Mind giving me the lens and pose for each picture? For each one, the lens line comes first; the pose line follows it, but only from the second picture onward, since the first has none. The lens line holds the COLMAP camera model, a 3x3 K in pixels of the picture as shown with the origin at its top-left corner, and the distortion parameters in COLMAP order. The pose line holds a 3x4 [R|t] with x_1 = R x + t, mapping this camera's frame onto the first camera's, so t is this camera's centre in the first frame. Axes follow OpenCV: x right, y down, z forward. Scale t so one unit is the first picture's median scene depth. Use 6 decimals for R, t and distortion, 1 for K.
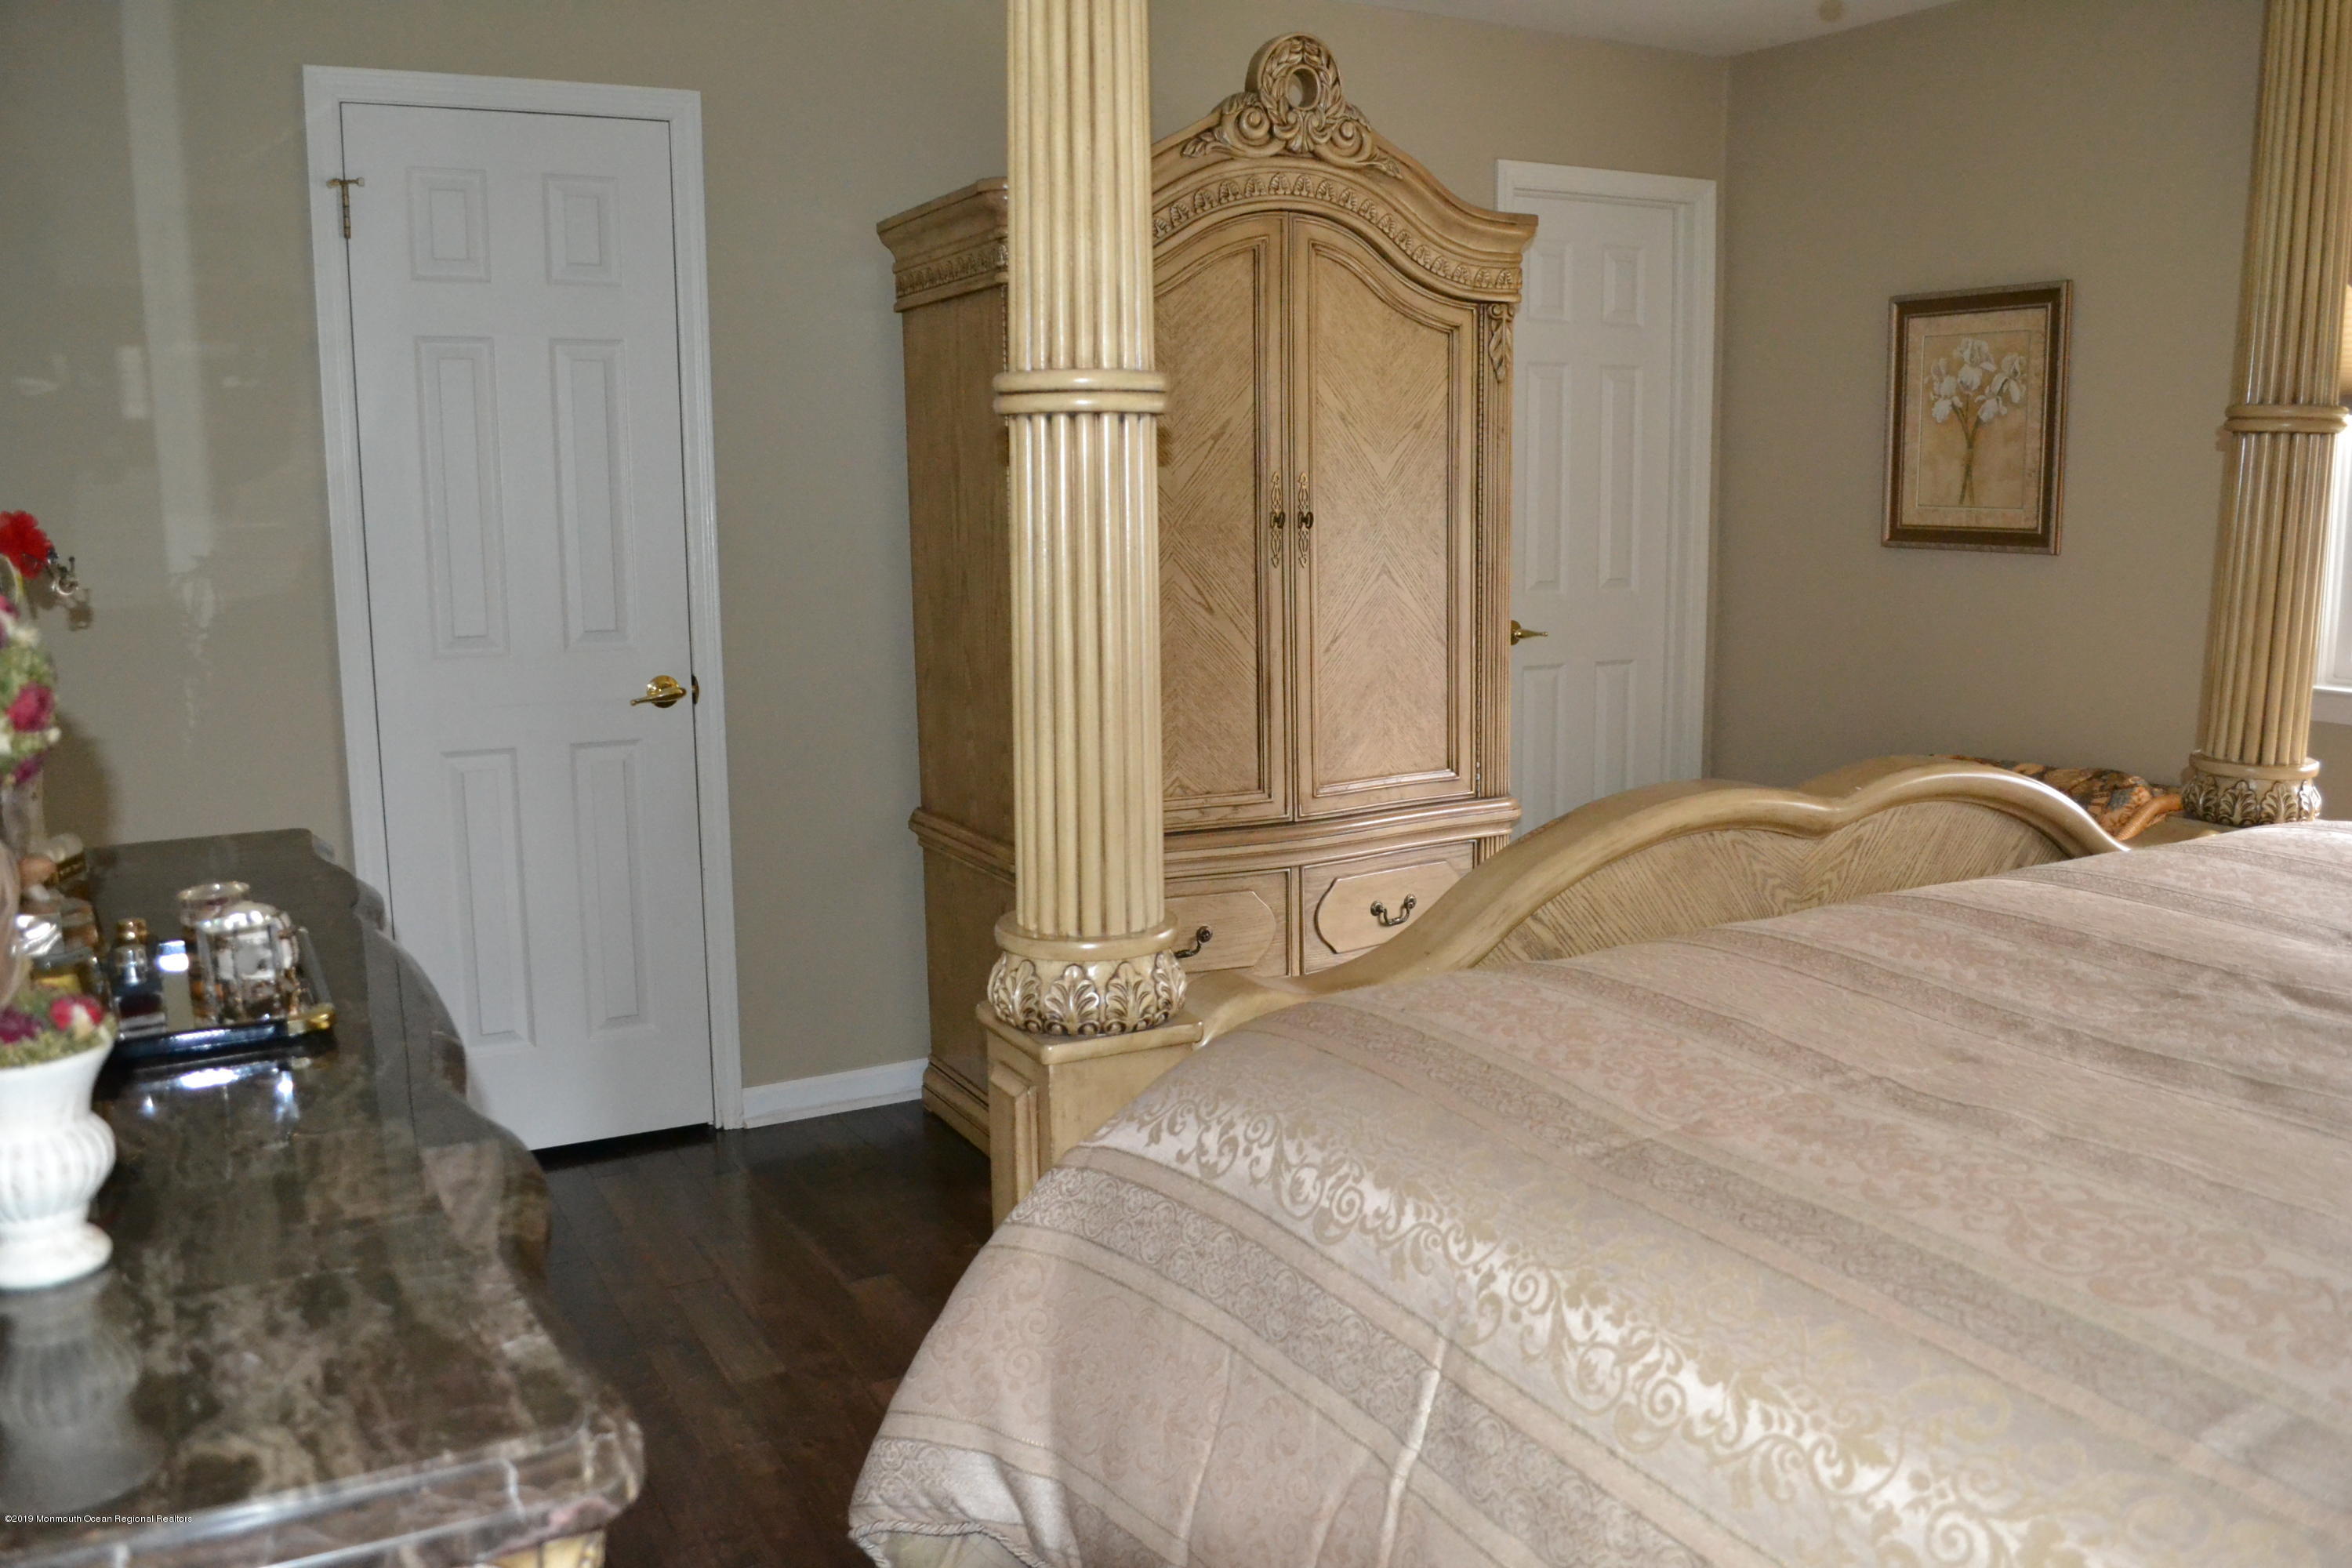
lens RADIAL K [[1876.4, 0, 1169.7], [0, 1876.4, 783.4], [0, 0, 1]] dist [-0.078100, 0.007170]
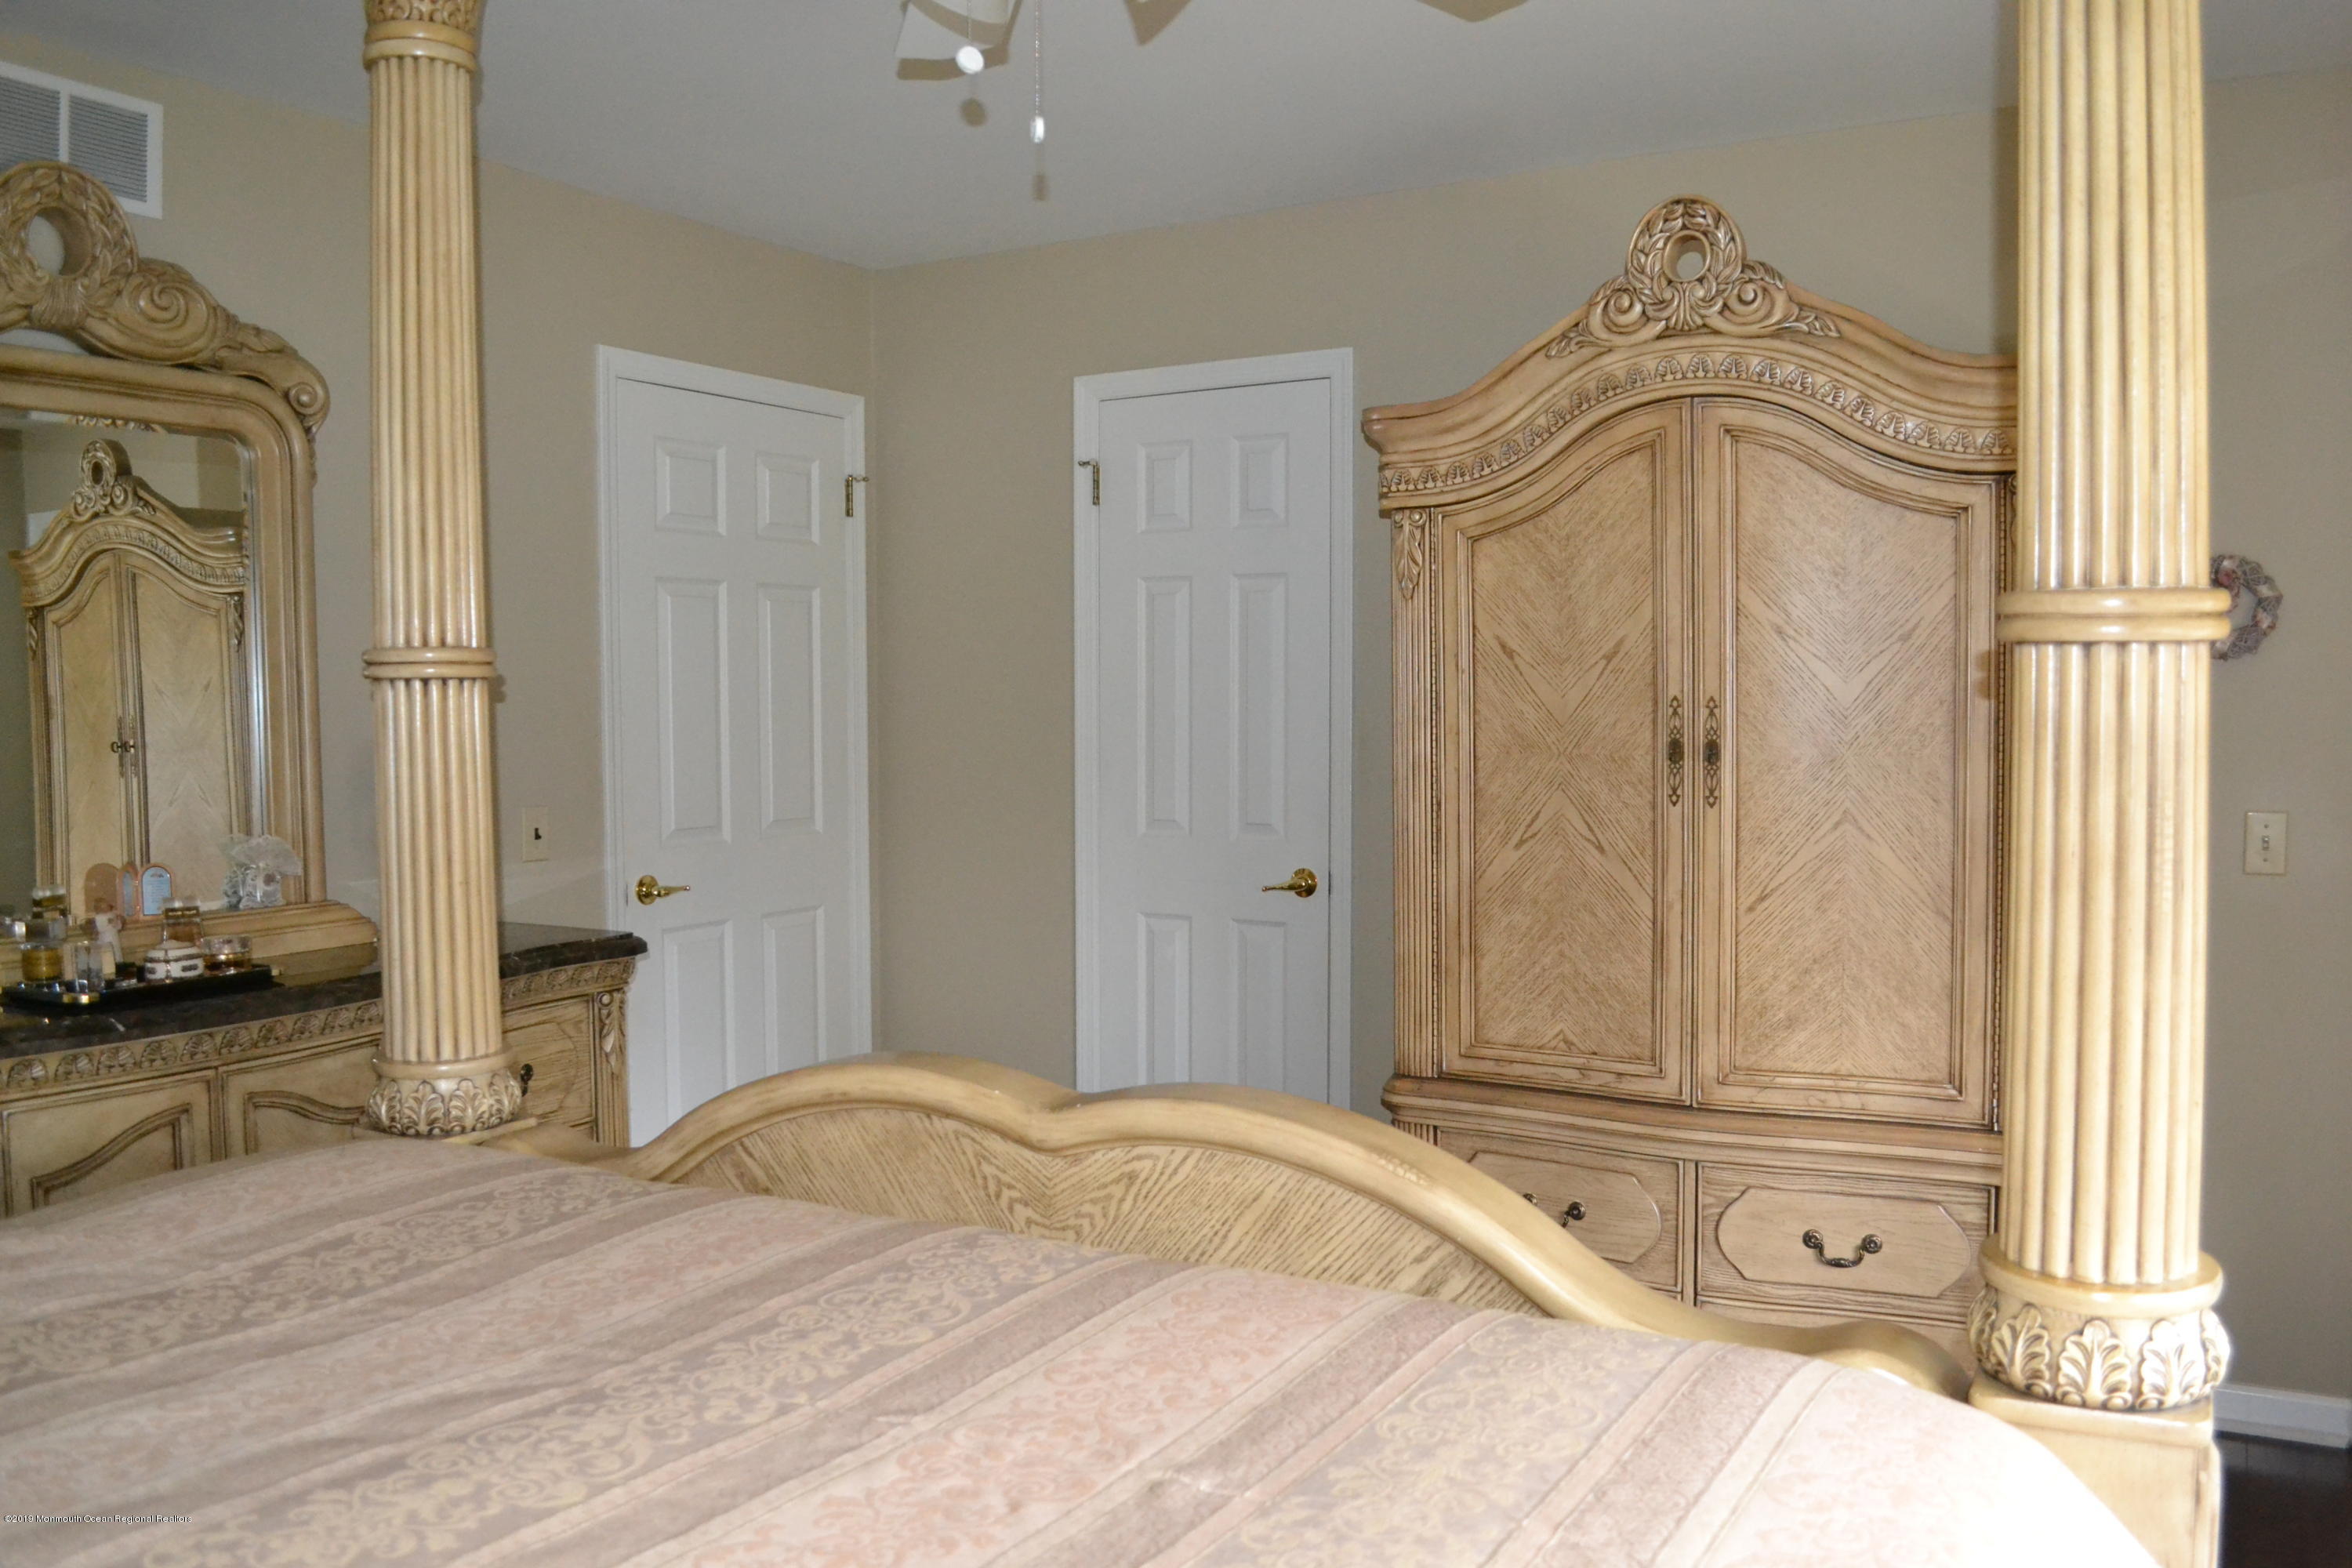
lens RADIAL K [[1876.4, 0, 1169.7], [0, 1876.4, 783.4], [0, 0, 1]] dist [-0.078100, 0.007170]
pose [[0.520789, 0.050632, -0.852183, 0.679661], [-0.130214, 0.991270, -0.020680, -0.079294], [0.843696, 0.121736, 0.522835, 0.363753]]
